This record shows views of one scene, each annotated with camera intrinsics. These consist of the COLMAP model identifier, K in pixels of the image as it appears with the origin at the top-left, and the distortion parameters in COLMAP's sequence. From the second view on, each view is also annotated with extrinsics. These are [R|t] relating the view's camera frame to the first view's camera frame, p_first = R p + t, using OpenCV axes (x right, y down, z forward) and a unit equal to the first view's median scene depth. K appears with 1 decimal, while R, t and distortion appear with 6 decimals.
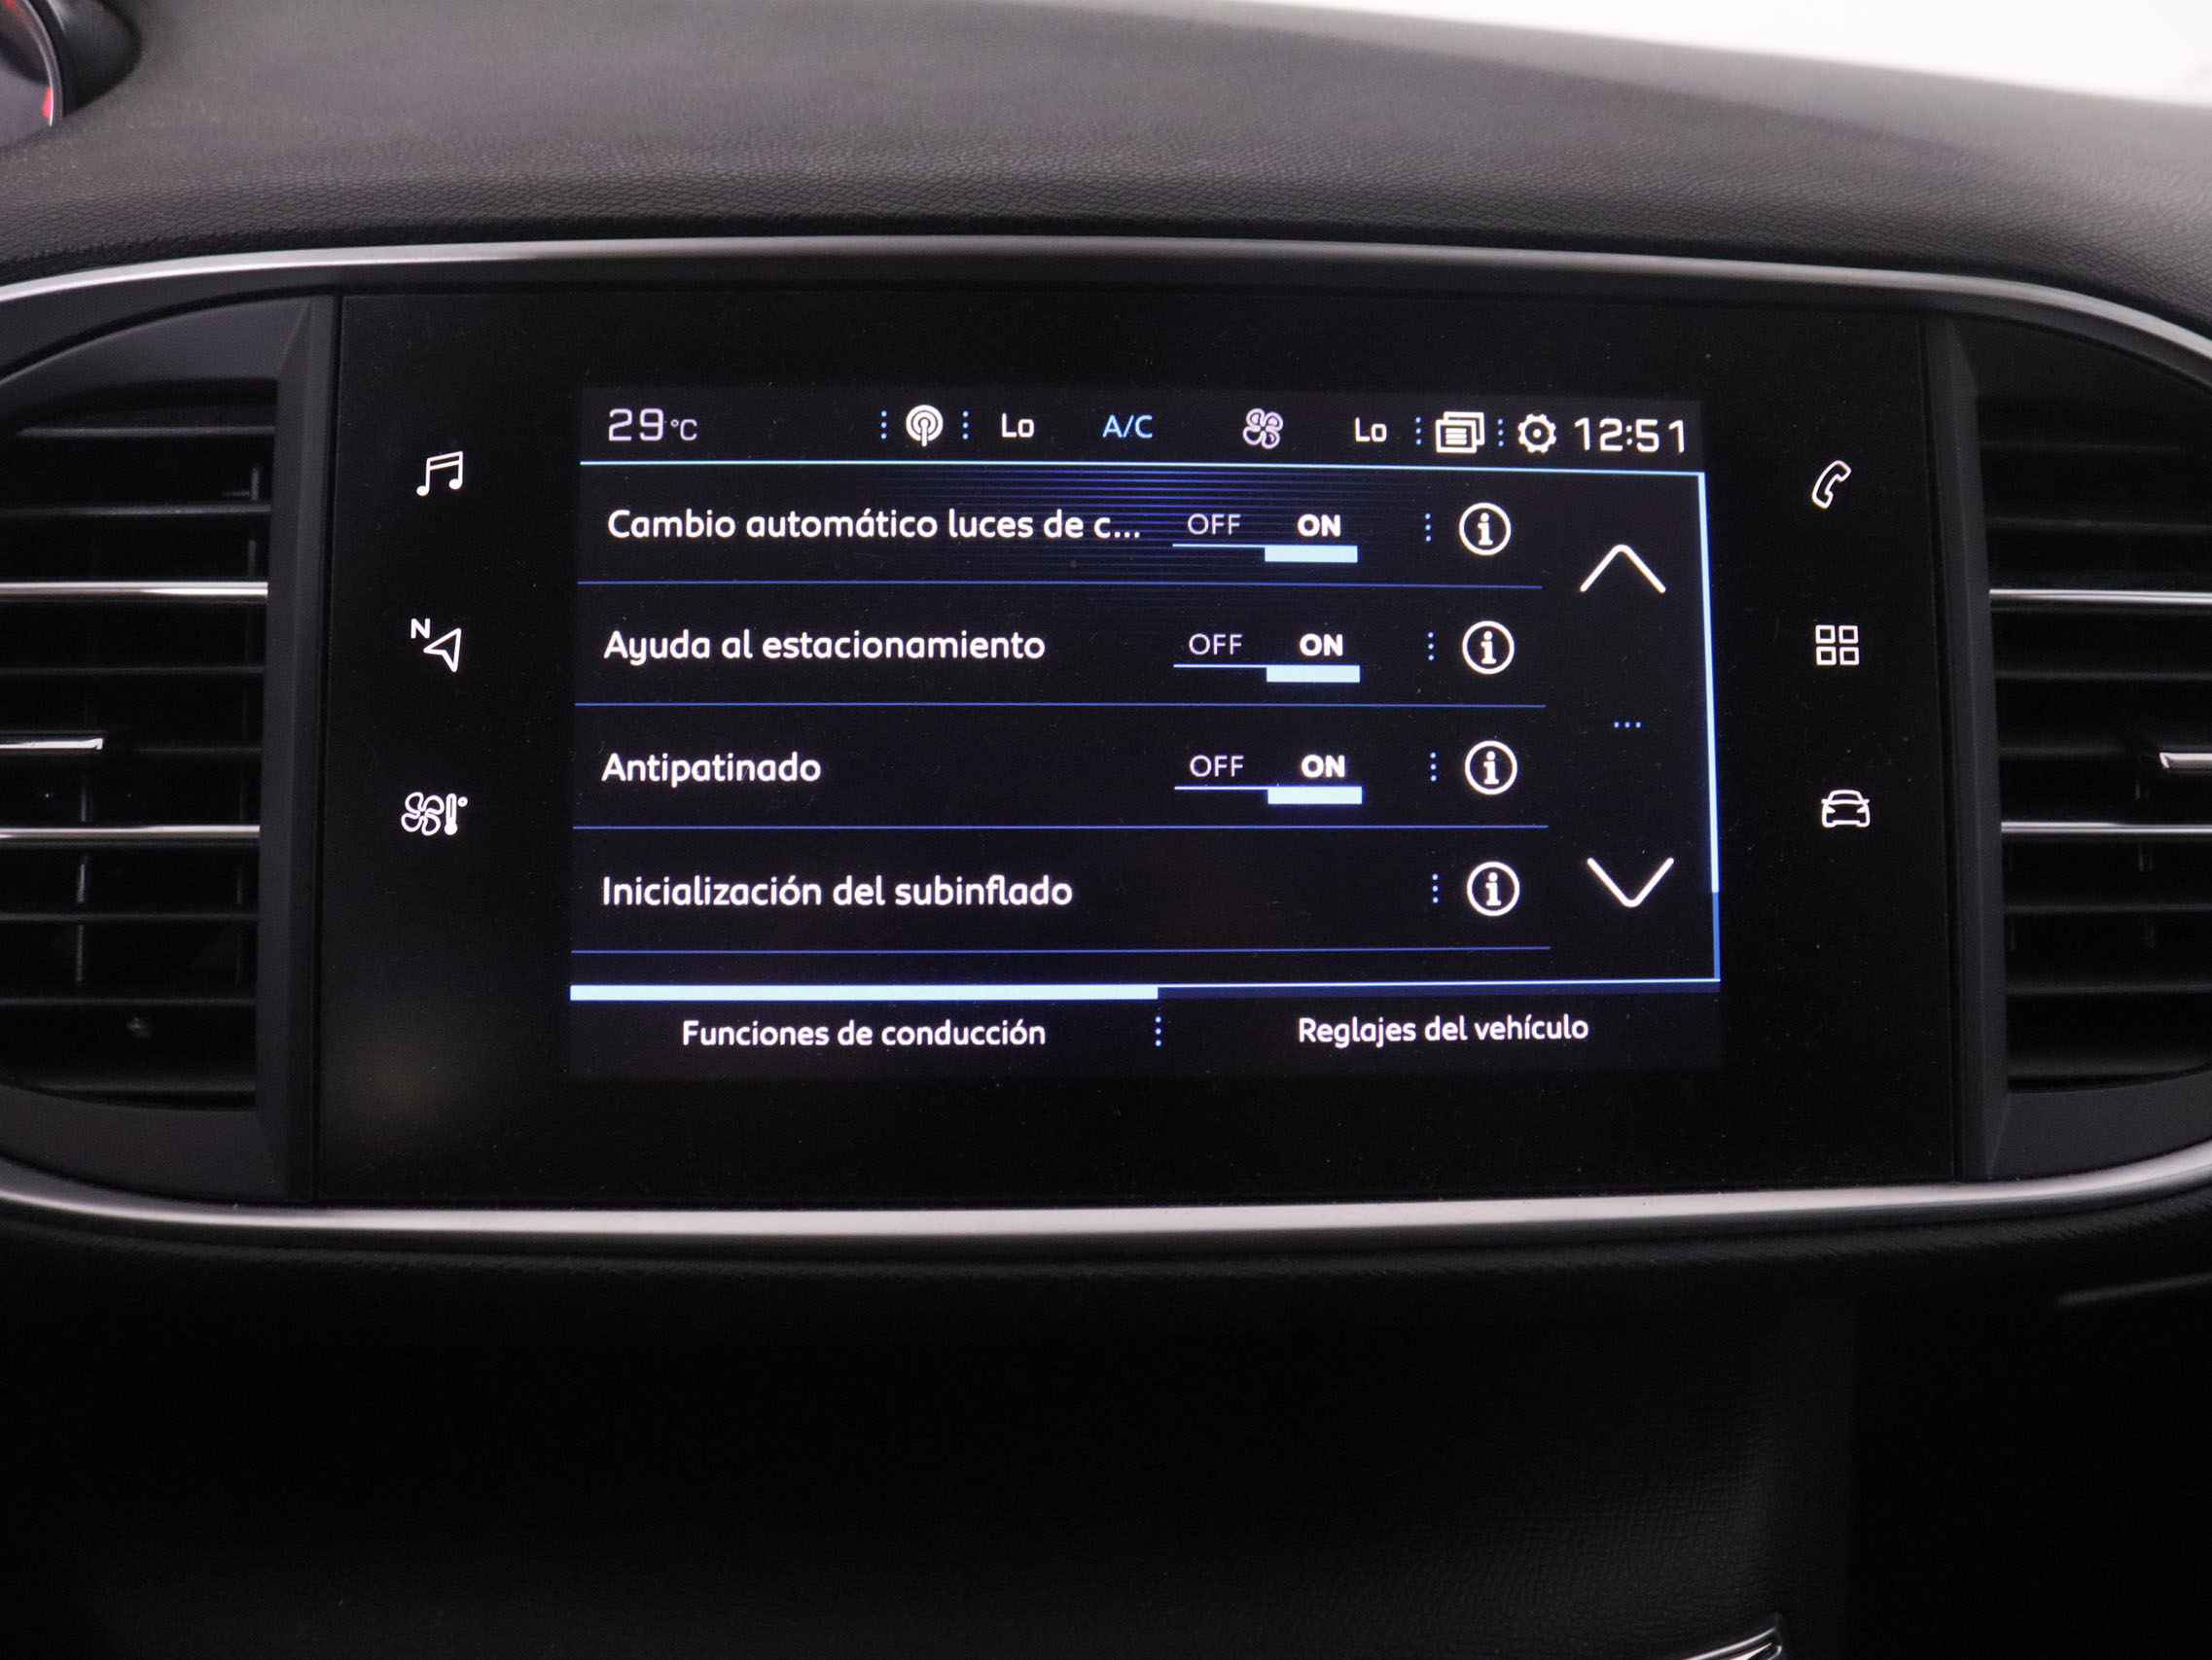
lens RADIAL K [[1961.7, 0, 1106.0], [0, 1961.7, 830.0], [0, 0, 1]] dist [-0.168645, 0.135019]
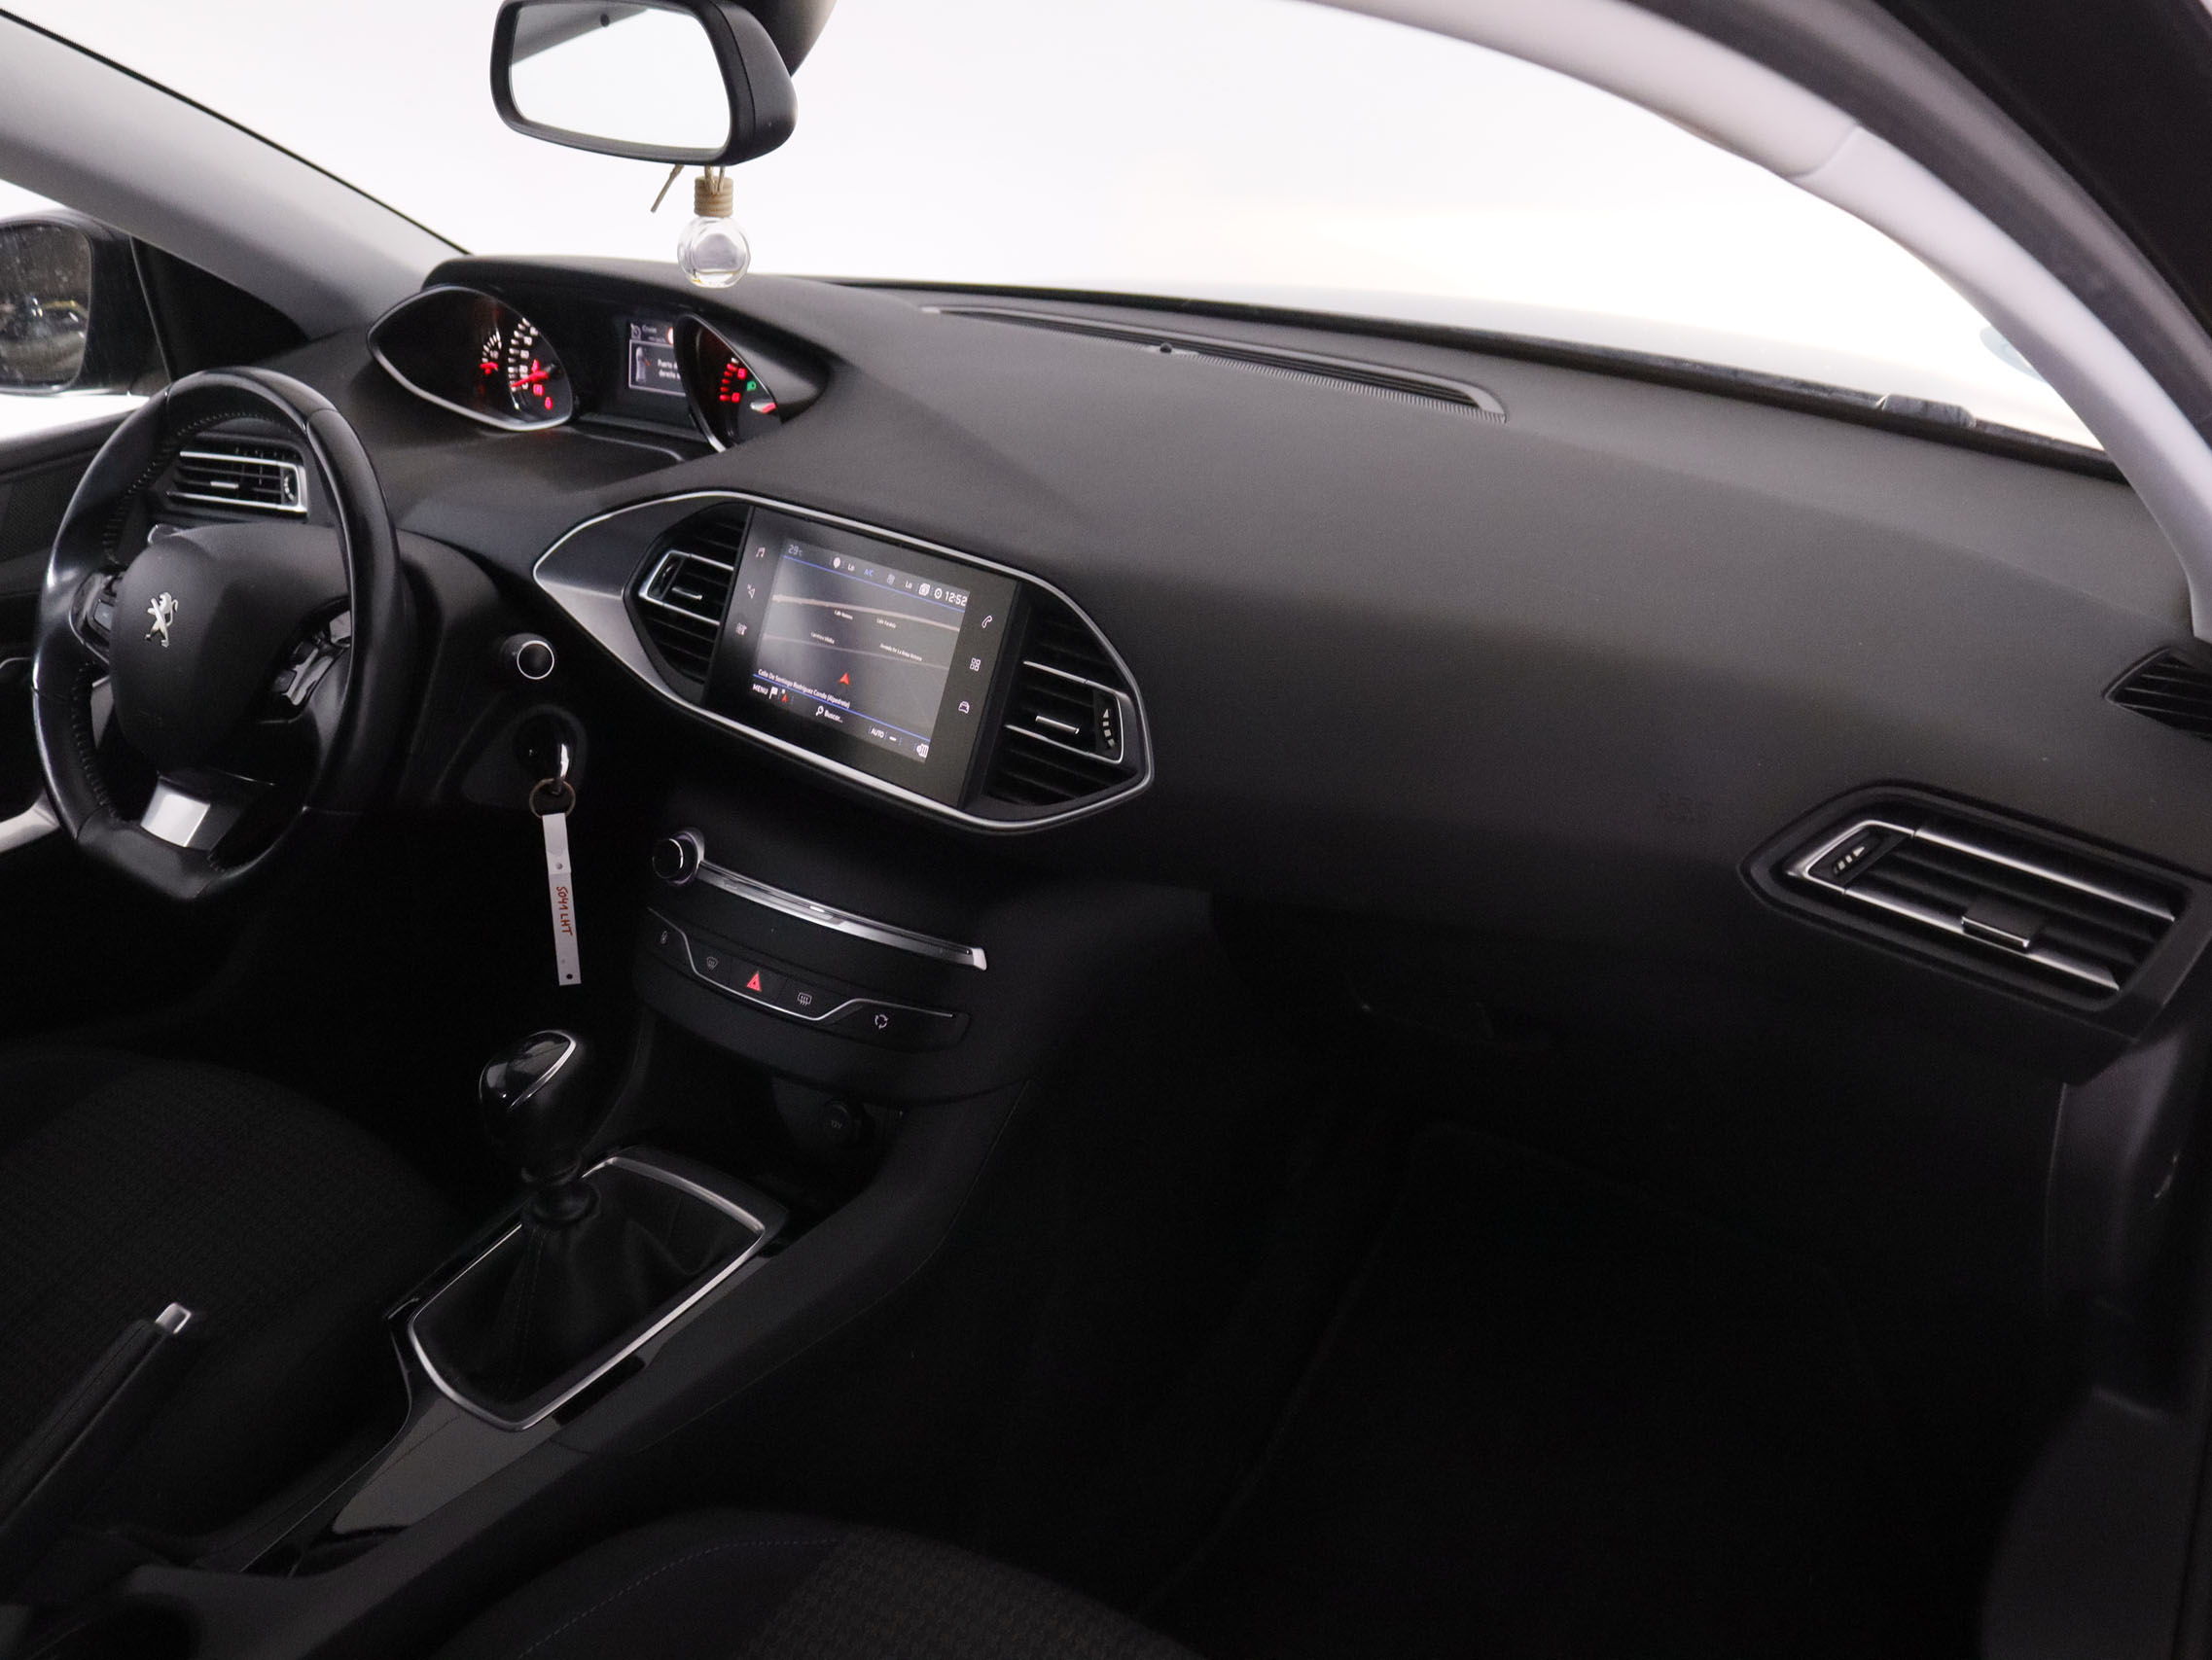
lens RADIAL K [[1961.7, 0, 1106.0], [0, 1961.7, 830.0], [0, 0, 1]] dist [-0.168645, 0.135019]
pose [[0.691751, 0.282219, -0.664705, 3.200813], [-0.222542, 0.958985, 0.175567, -0.516262], [0.686990, 0.026476, 0.726184, -1.591321]]
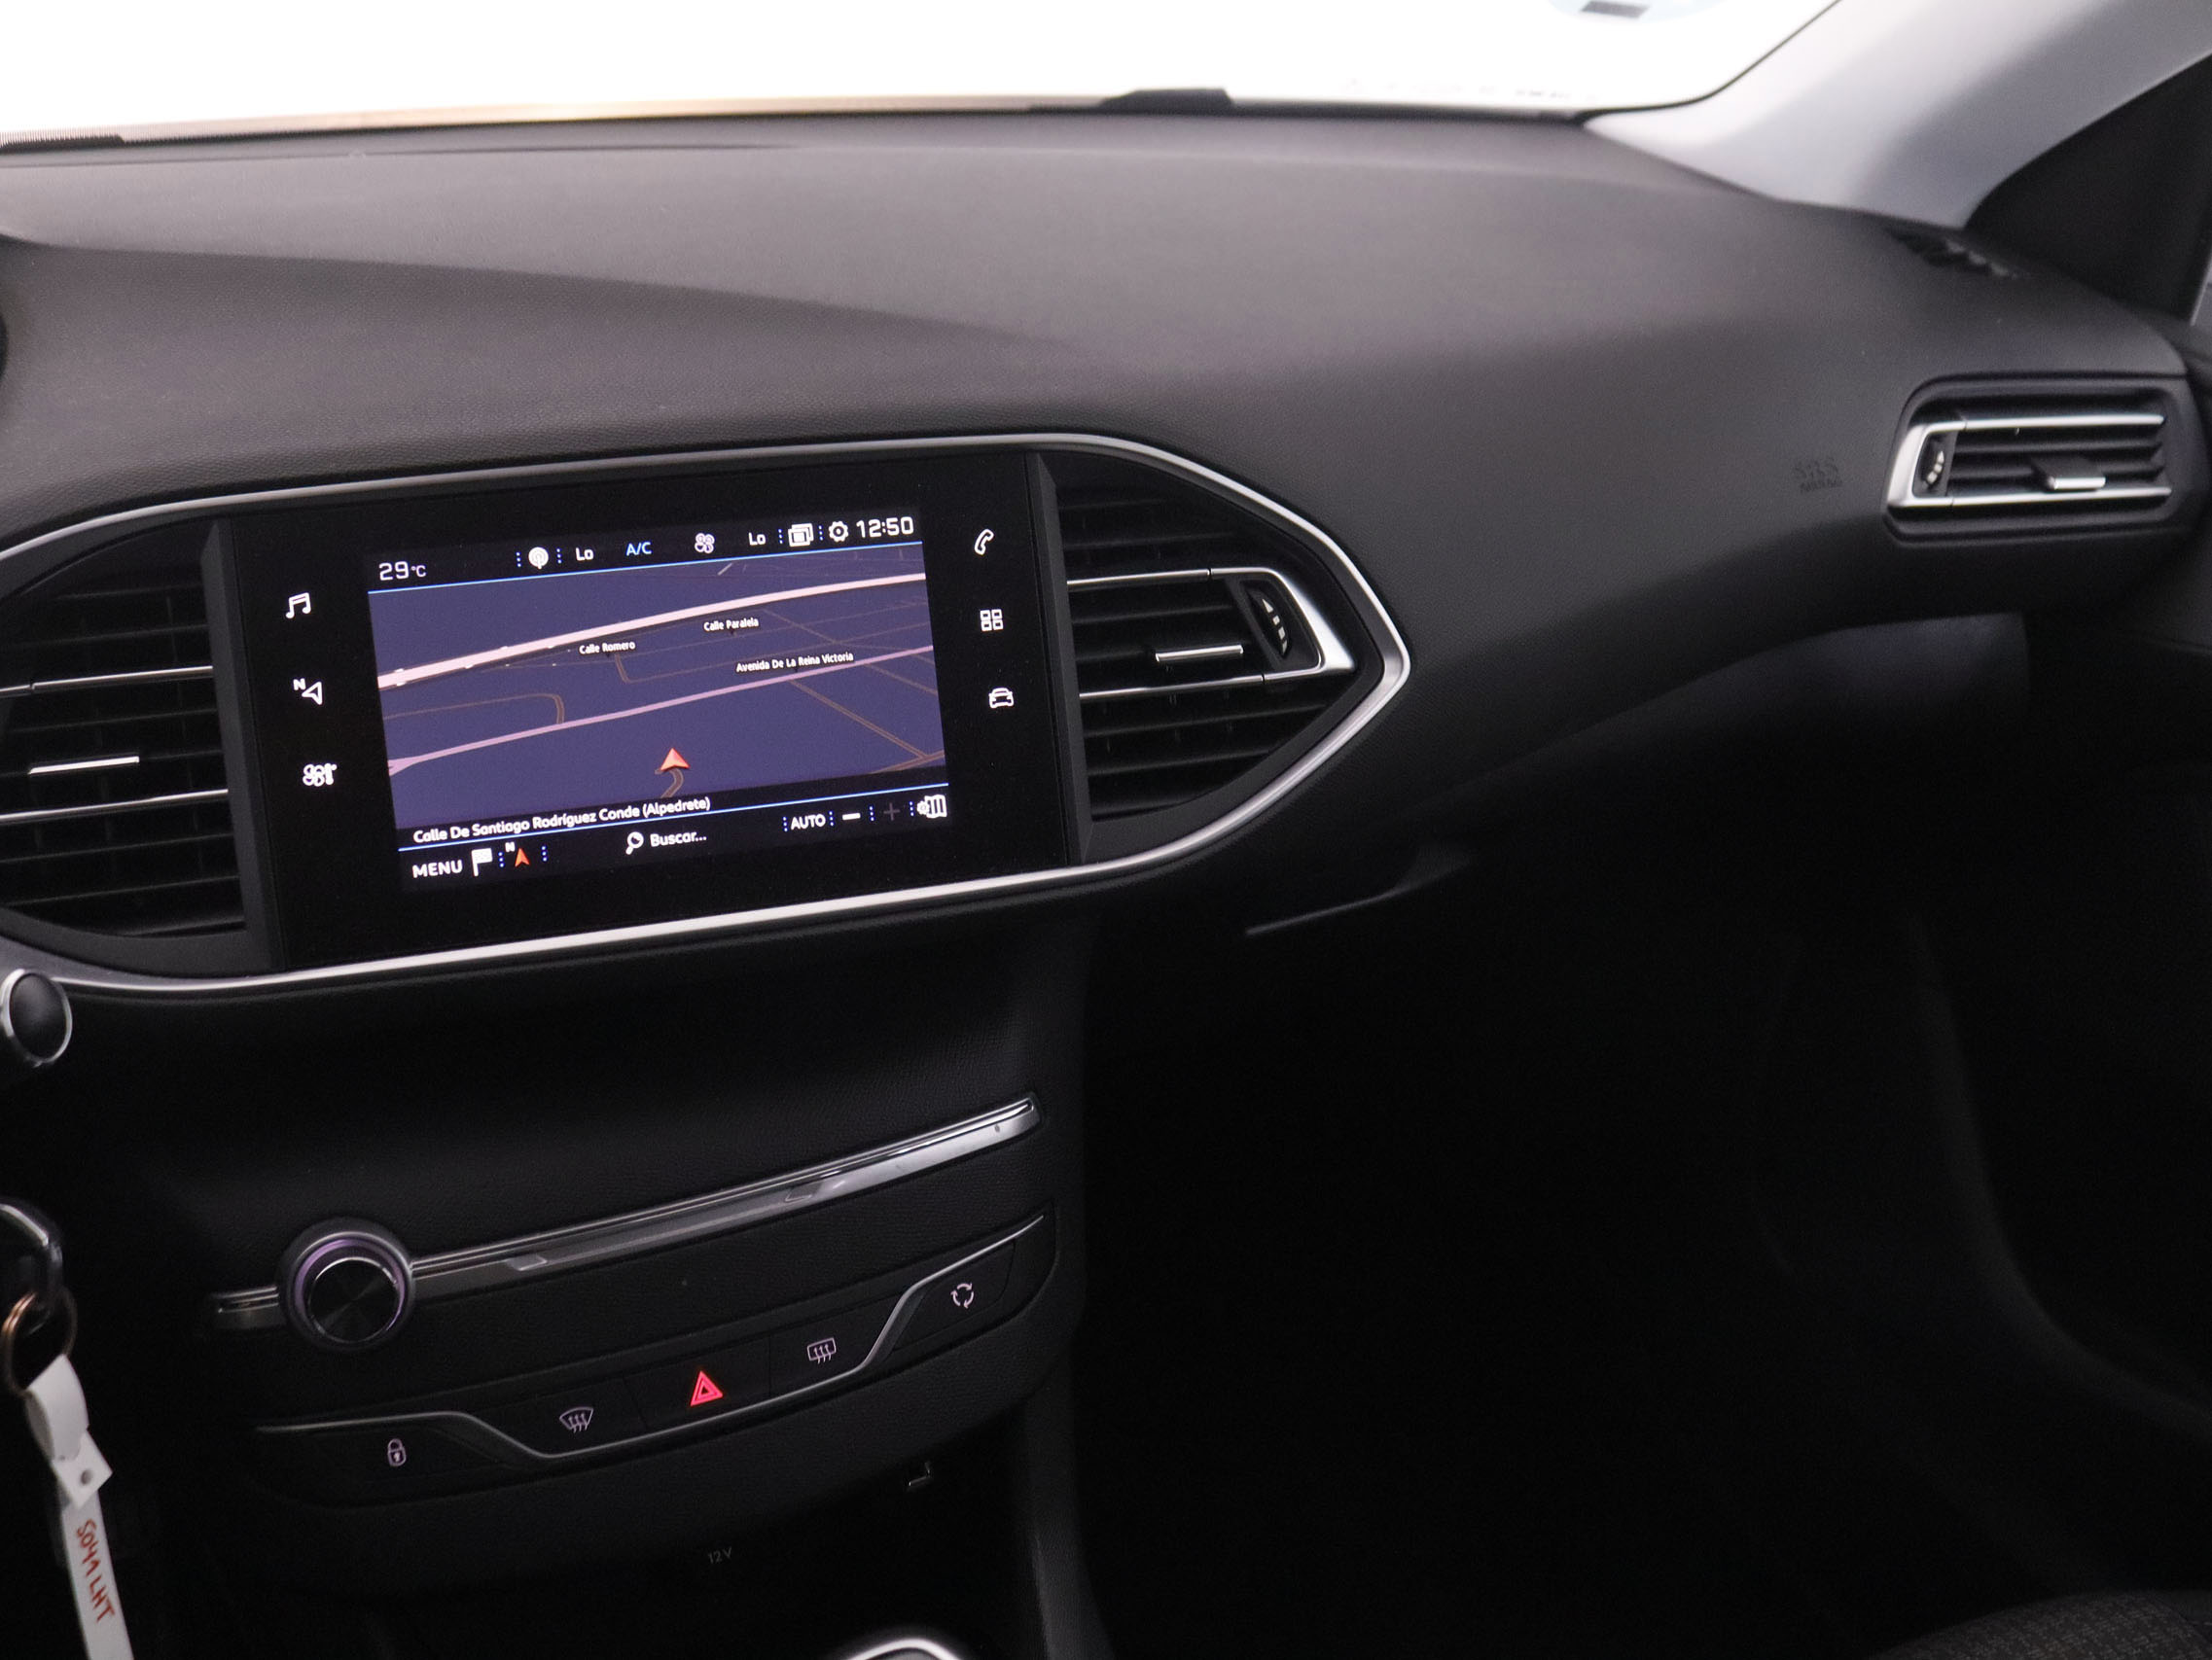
lens RADIAL K [[1961.7, 0, 1106.0], [0, 1961.7, 830.0], [0, 0, 1]] dist [-0.168645, 0.135019]
pose [[0.964336, -0.113415, 0.239151, -0.035720], [0.081846, 0.987036, 0.138064, -0.156387], [-0.251709, -0.113566, 0.961117, -1.122796]]
